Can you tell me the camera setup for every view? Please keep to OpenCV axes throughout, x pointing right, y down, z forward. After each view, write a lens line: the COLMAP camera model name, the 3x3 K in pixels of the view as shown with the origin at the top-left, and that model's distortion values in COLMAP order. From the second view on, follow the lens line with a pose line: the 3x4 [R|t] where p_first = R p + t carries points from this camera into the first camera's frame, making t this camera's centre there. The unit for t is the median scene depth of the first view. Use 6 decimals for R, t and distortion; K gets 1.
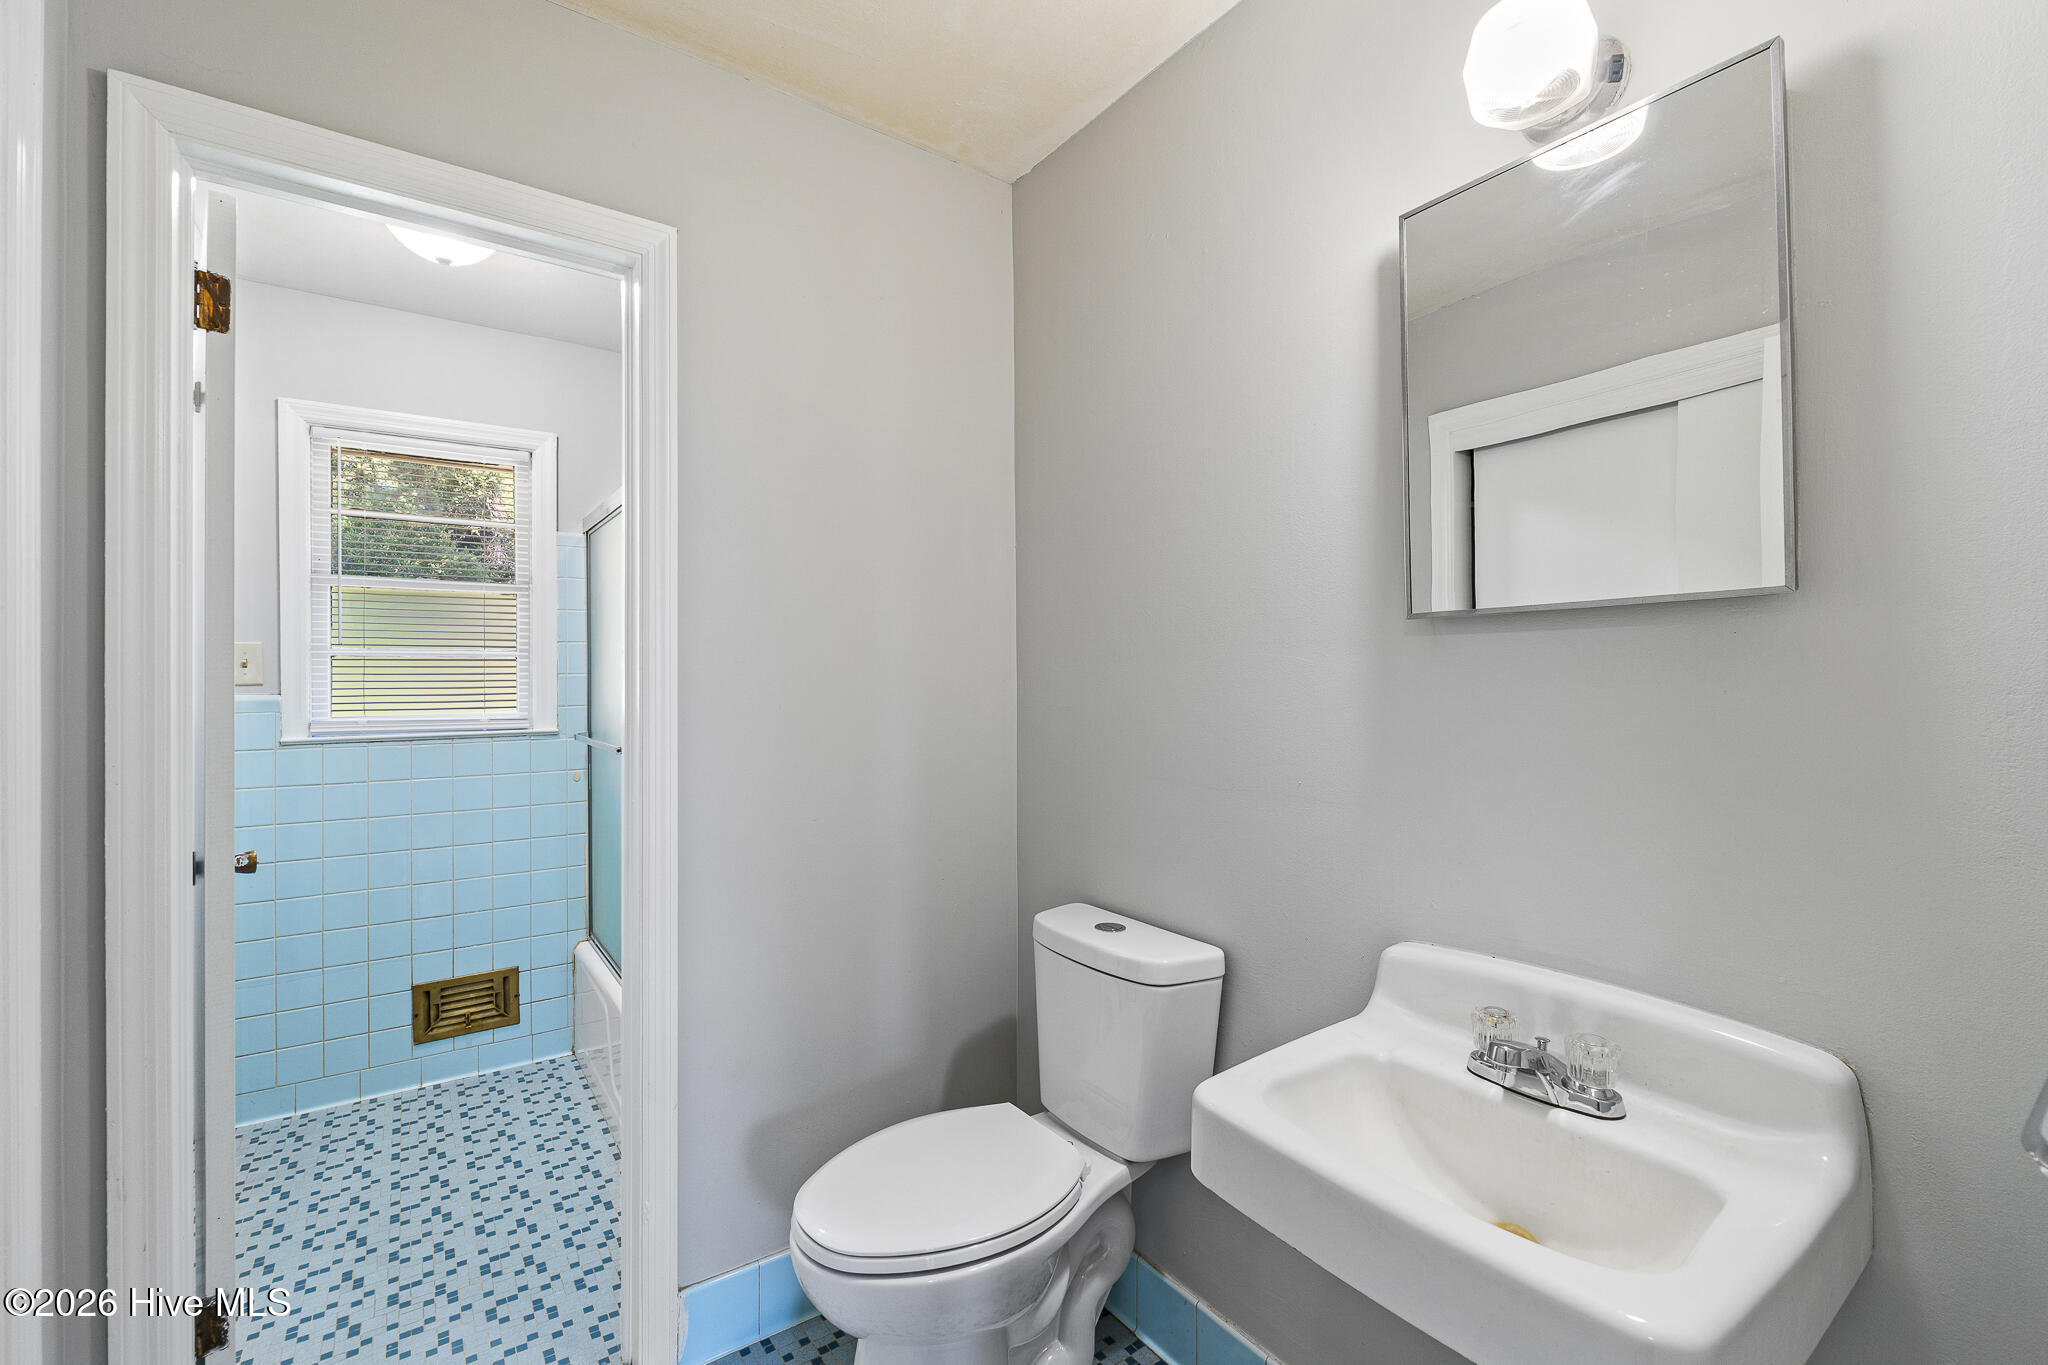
lens RADIAL K [[864.2, 0, 1024.9], [0, 864.2, 685.6], [0, 0, 1]] dist [-0.007022, -0.000113]
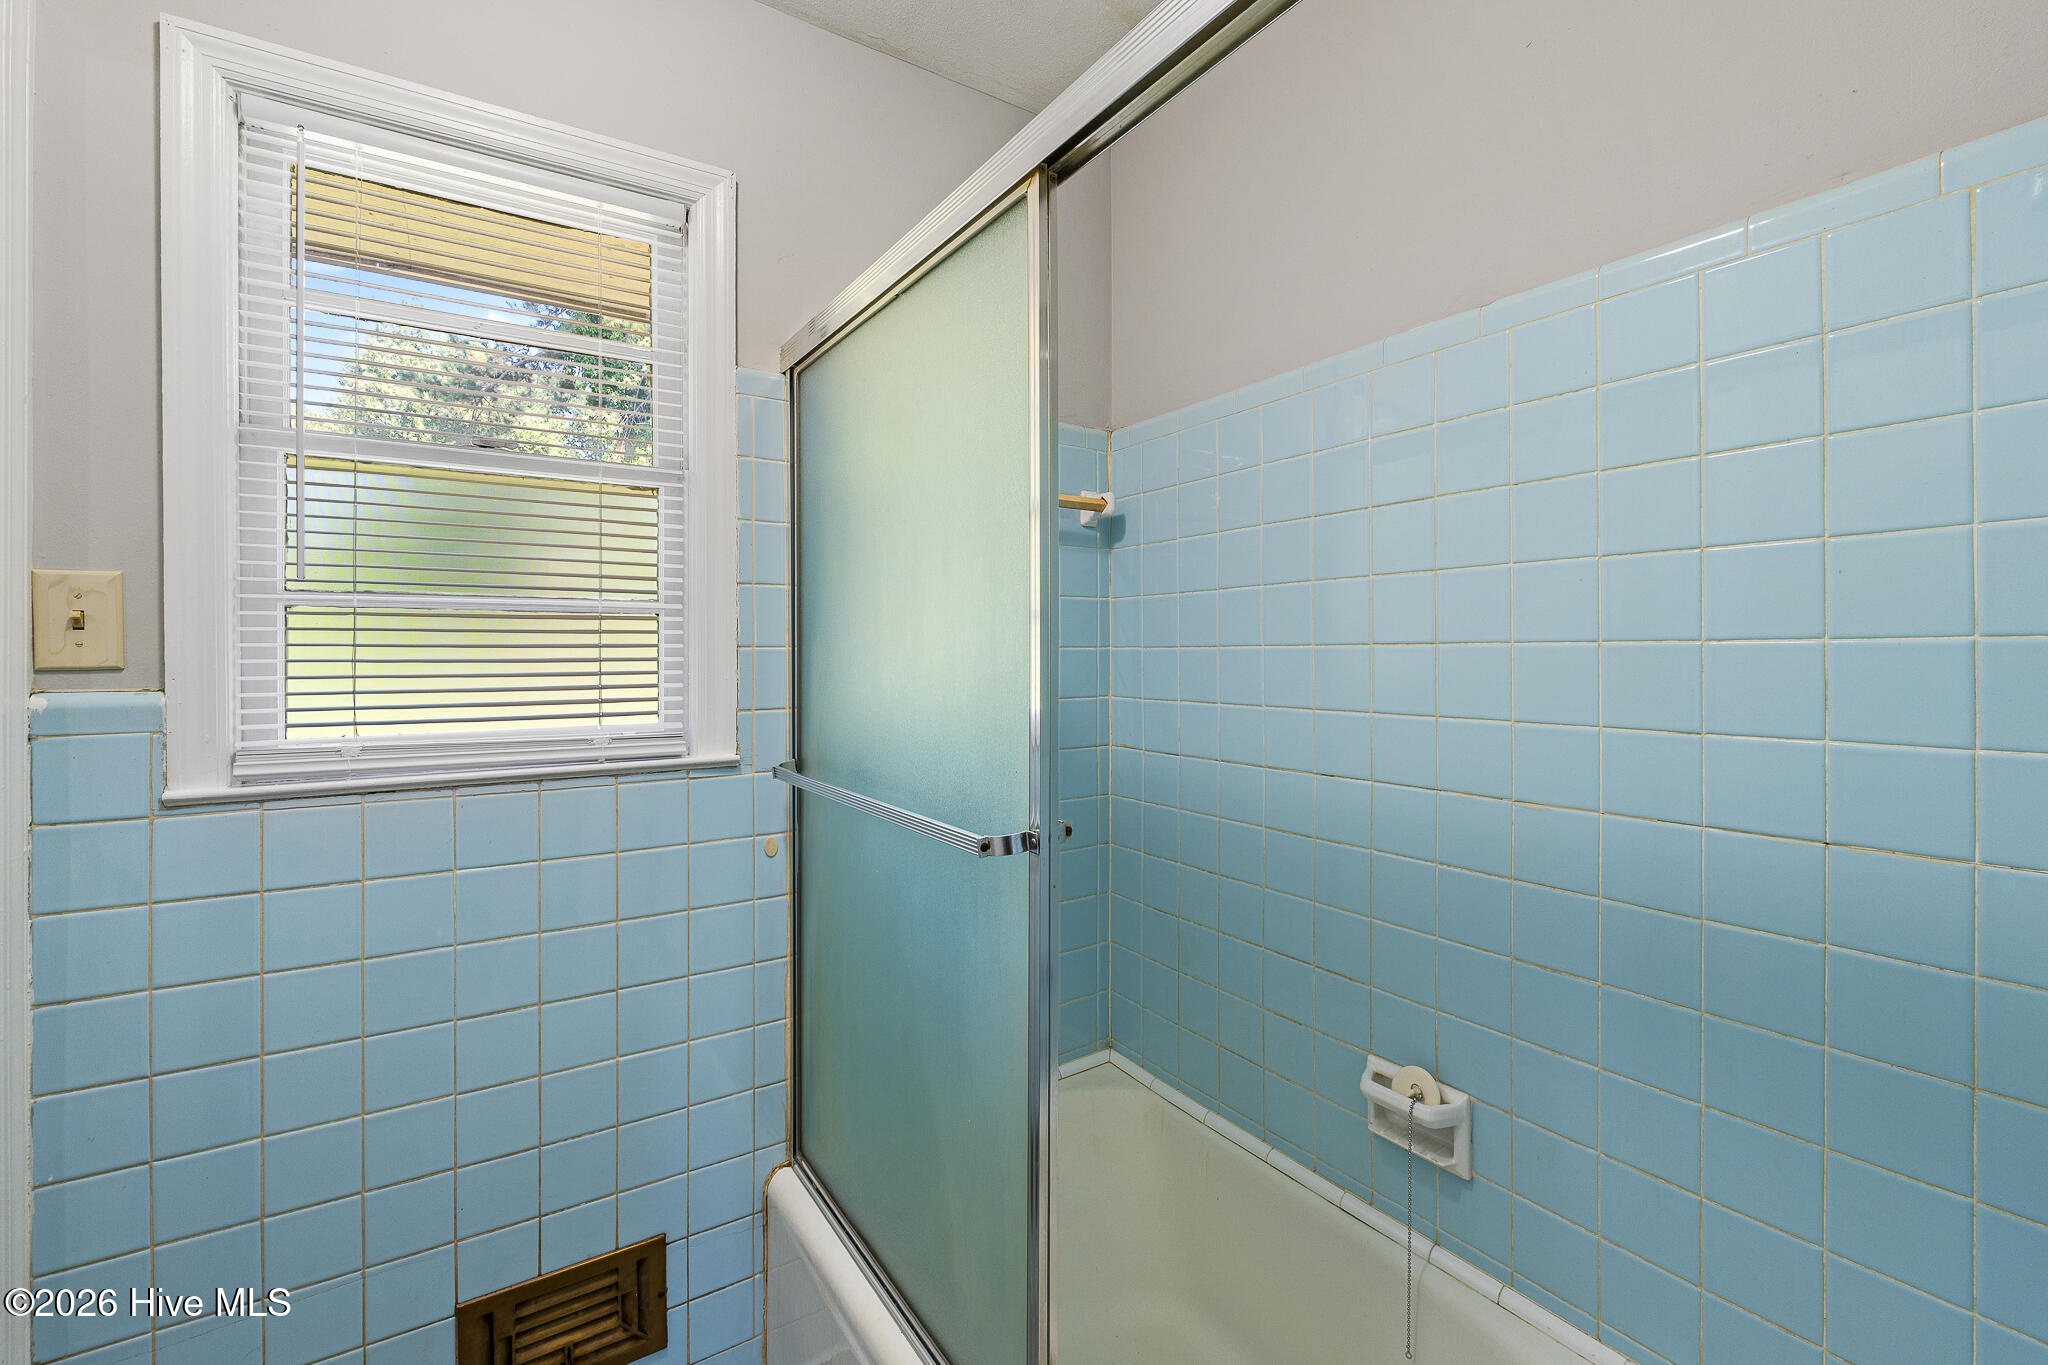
lens RADIAL K [[864.2, 0, 1019.4], [0, 864.2, 663.9], [0, 0, 1]] dist [-0.007022, -0.000113]
pose [[0.998628, 0.001405, -0.052340, -0.366457], [-0.001403, 0.999999, 0.000077, -0.003780], [0.052340, -0.000004, 0.998629, 0.526587]]
